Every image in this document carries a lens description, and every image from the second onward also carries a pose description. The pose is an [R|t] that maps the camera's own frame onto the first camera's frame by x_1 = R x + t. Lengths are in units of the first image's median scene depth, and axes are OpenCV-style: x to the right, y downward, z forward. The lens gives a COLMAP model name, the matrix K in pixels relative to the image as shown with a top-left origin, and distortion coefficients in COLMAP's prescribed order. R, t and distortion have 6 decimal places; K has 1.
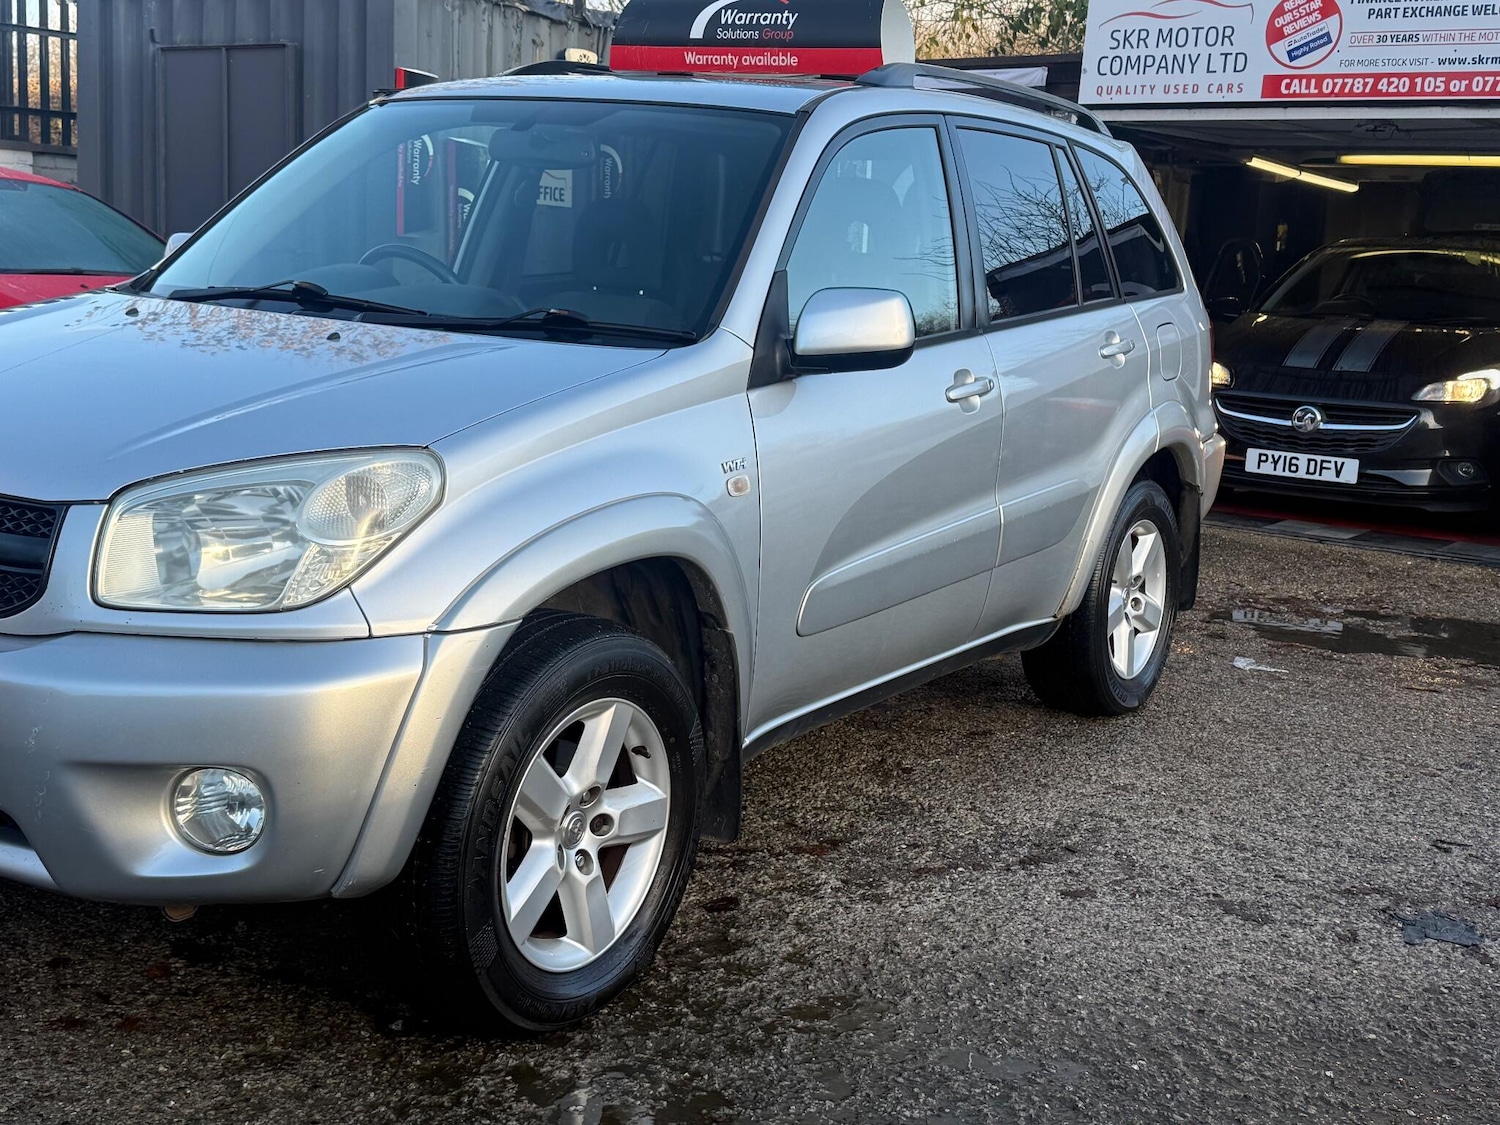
lens RADIAL K [[1787.6, 0, 760.1], [0, 1787.6, 562.6], [0, 0, 1]] dist [0.210686, -0.484568]
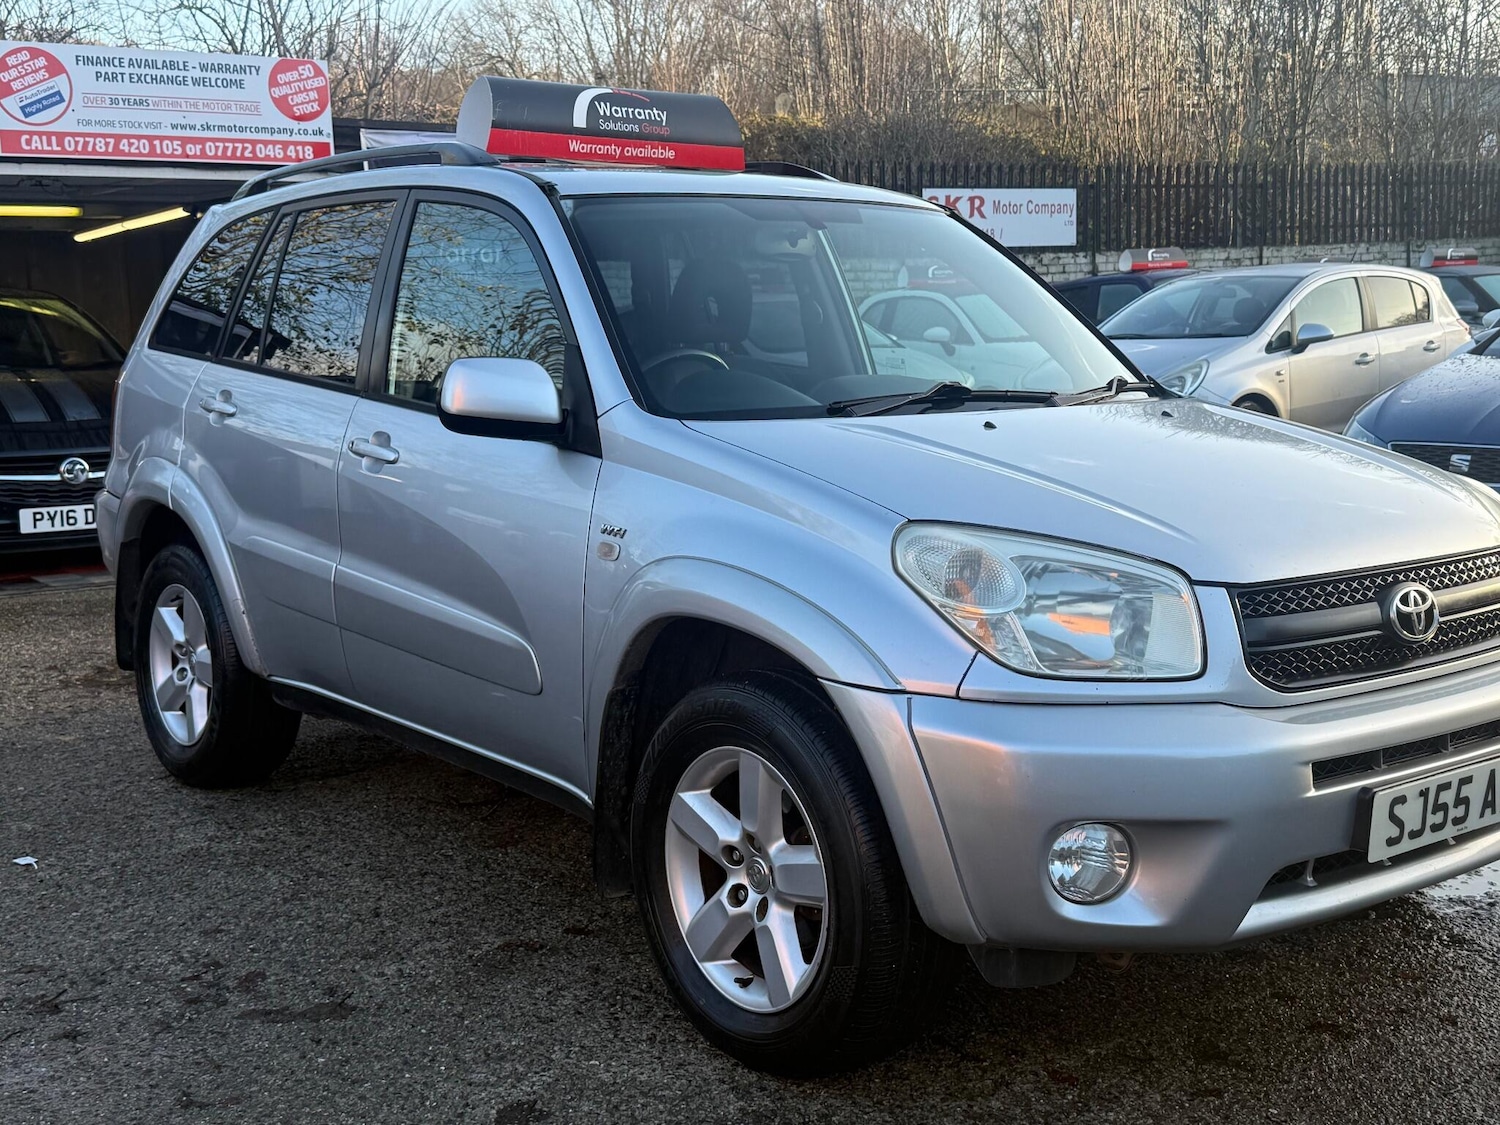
lens RADIAL K [[1796.8, 0, 720.2], [0, 1796.8, 558.2], [0, 0, 1]] dist [0.208998, -0.495096]
pose [[0.352322, -0.186028, 0.917204, -1.022402], [0.198937, 0.972535, 0.120833, -0.166919], [-0.914491, 0.139893, 0.379653, 0.593890]]
